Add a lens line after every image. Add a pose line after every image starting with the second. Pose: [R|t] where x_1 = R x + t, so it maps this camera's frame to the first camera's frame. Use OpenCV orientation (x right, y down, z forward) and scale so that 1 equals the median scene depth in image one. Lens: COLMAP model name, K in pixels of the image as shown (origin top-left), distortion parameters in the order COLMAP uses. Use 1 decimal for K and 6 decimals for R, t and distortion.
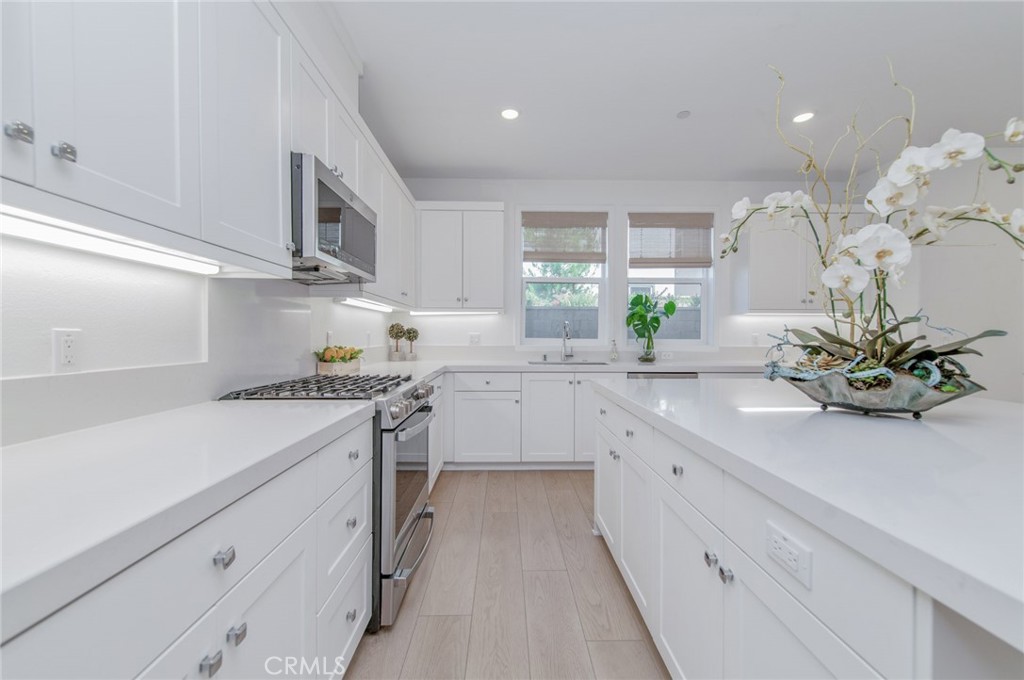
lens RADIAL K [[408.3, 0, 513.7], [0, 408.3, 344.4], [0, 0, 1]] dist [0.017732, -0.000015]
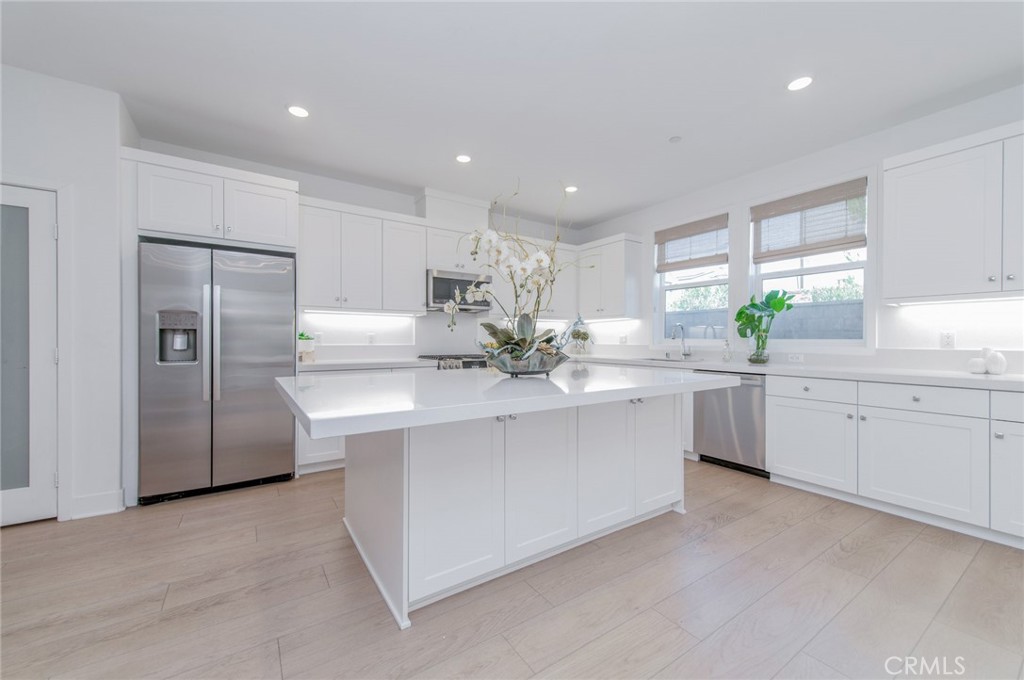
lens RADIAL K [[402.1, 0, 512.9], [0, 402.1, 342.8], [0, 0, 1]] dist [0.016296, -0.004324]
pose [[0.537810, 0.005309, -0.843049, 0.789987], [-0.011991, 0.999927, -0.001352, 0.003604], [0.842981, 0.010837, 0.537834, 0.025900]]
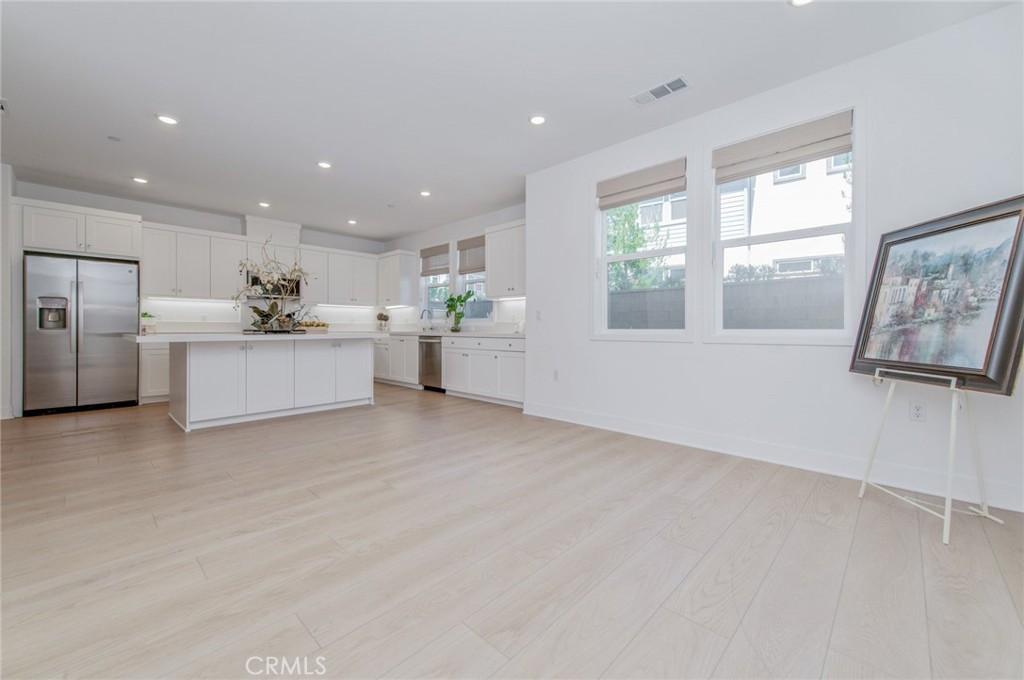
lens RADIAL K [[412.6, 0, 521.3], [0, 412.6, 331.0], [0, 0, 1]] dist [0.017004, -0.004924]
pose [[0.713794, 0.002529, -0.700351, 1.643763], [-0.008848, 0.999946, -0.005407, 0.043947], [0.700300, 0.010056, 0.713778, 0.000418]]
